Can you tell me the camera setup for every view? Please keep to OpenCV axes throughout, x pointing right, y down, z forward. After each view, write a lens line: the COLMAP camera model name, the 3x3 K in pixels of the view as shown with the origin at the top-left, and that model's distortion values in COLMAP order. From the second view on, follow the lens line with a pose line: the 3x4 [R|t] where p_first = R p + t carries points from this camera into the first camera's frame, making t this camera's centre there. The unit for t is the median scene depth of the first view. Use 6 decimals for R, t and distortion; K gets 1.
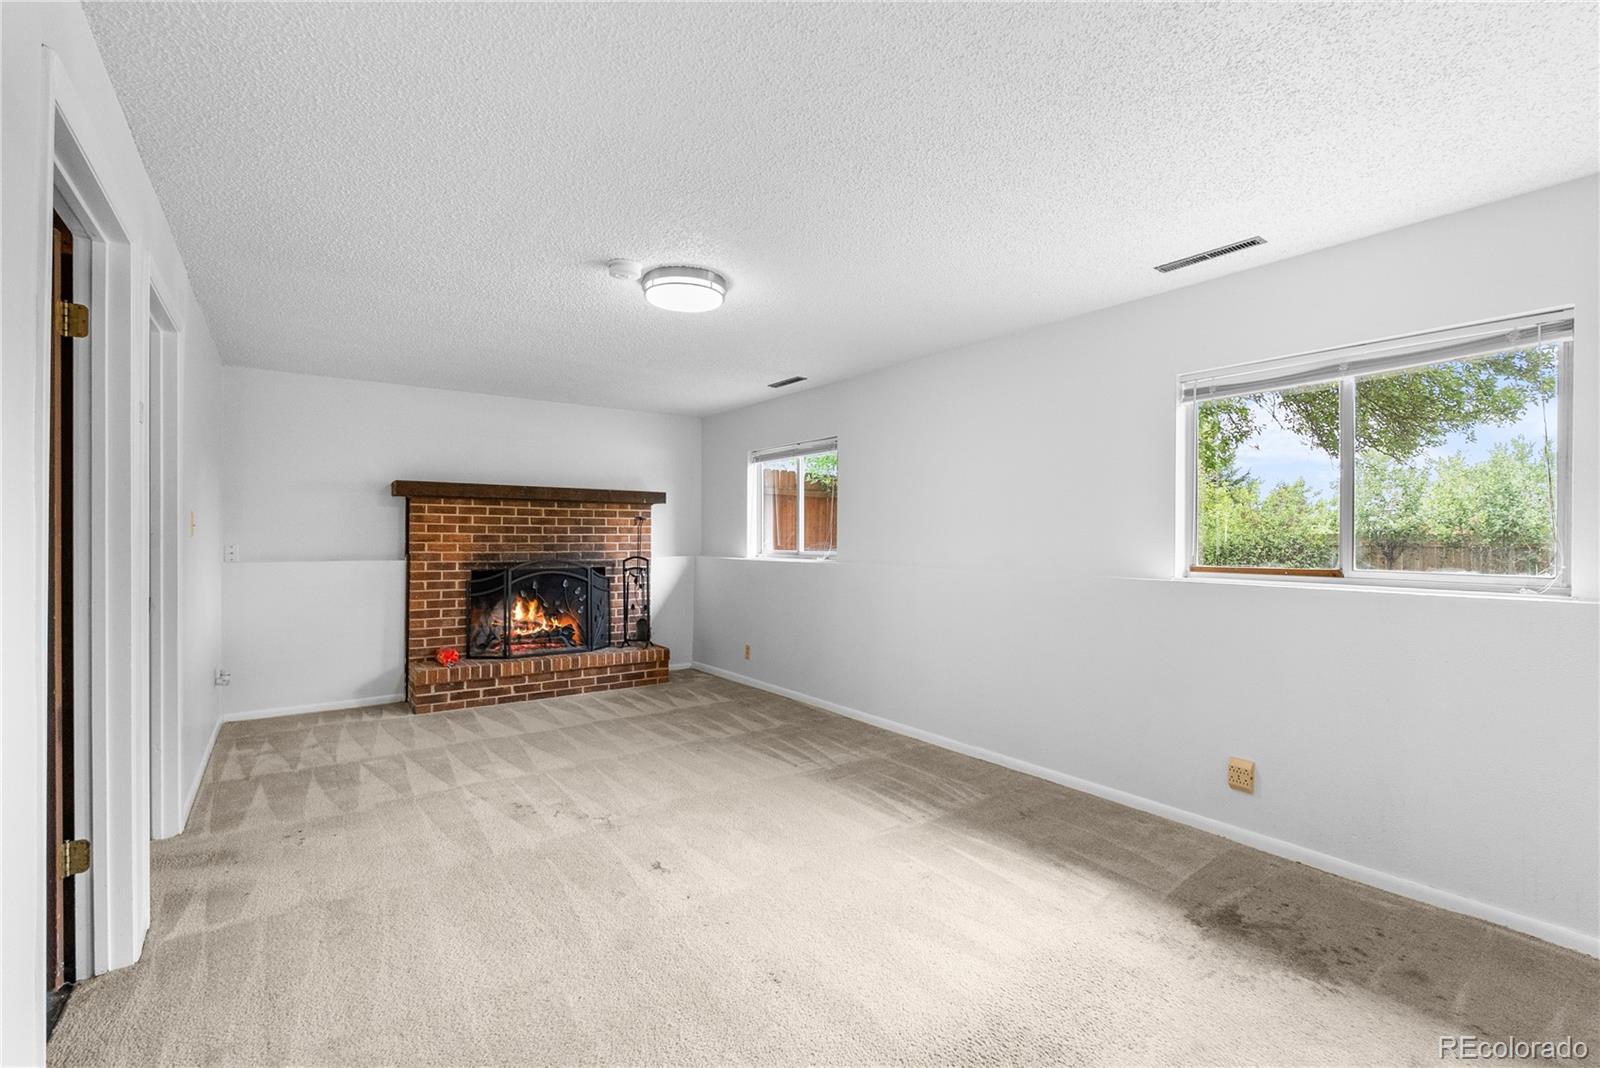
lens RADIAL K [[715.5, 0, 824.6], [0, 715.5, 526.9], [0, 0, 1]] dist [-0.009362, 0.001093]
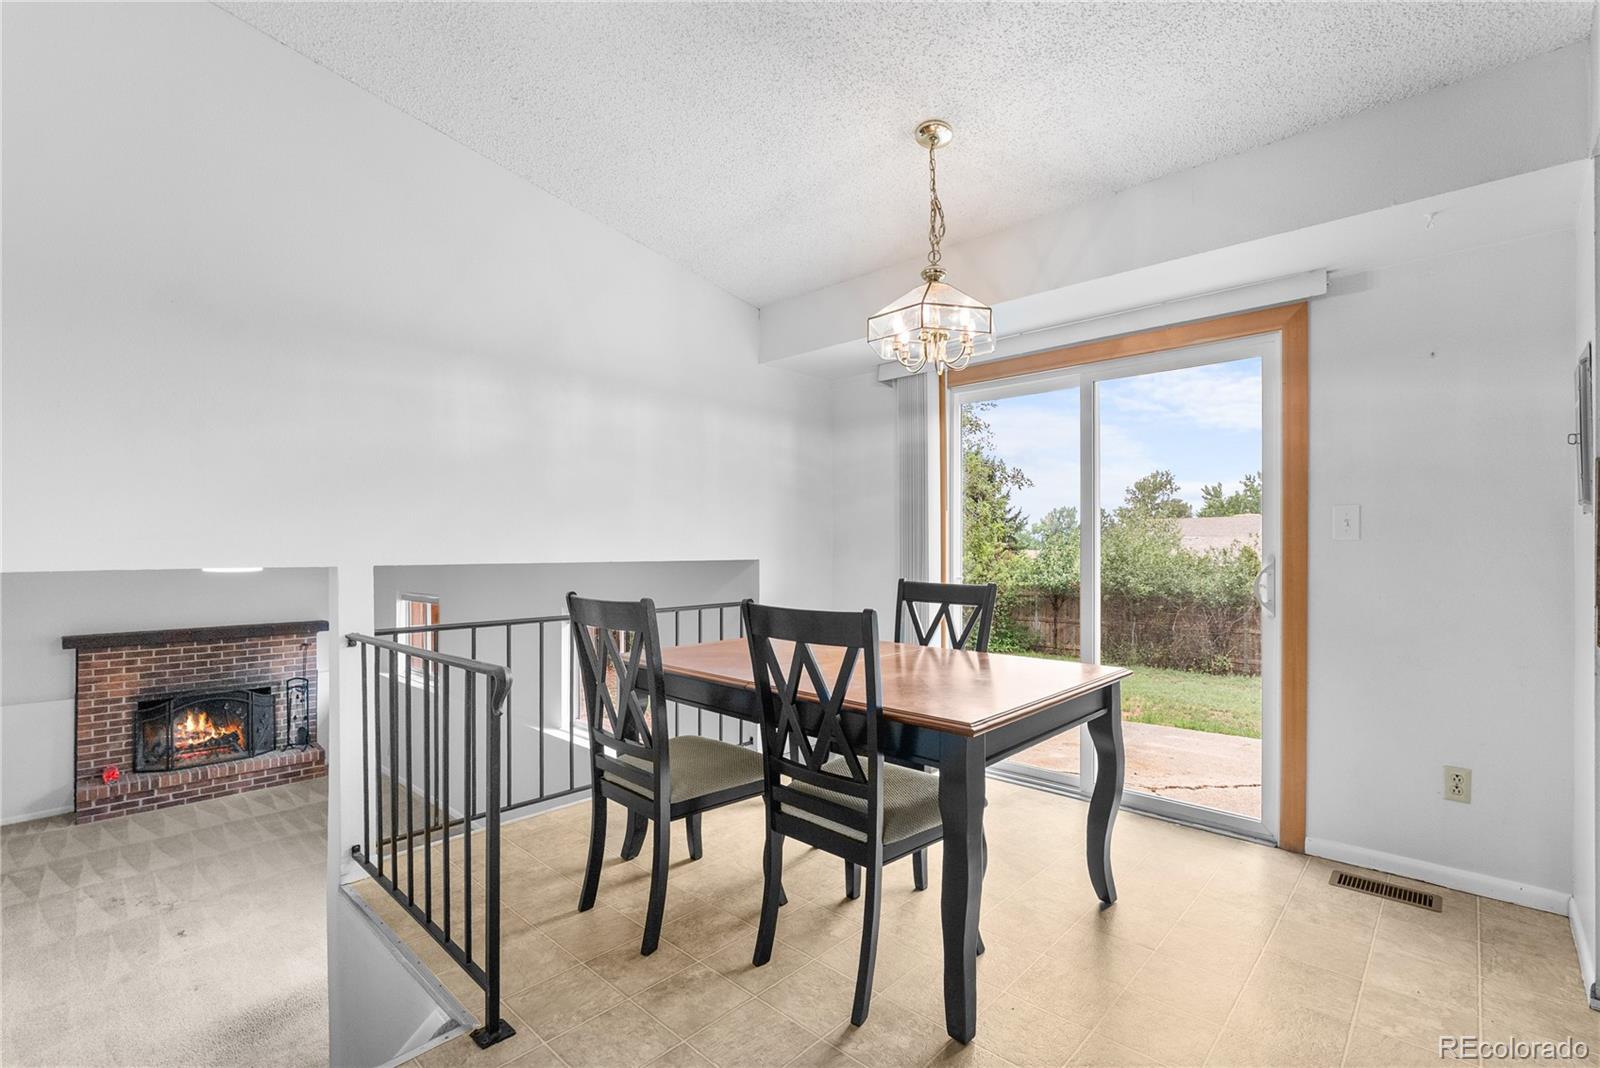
lens RADIAL K [[715.5, 0, 803.4], [0, 715.5, 534.6], [0, 0, 1]] dist [-0.009362, 0.001093]
pose [[0.983976, -0.005048, 0.178230, 0.445699], [0.007754, 0.999865, -0.014491, -0.210705], [-0.178133, 0.015641, 0.983882, -0.452443]]
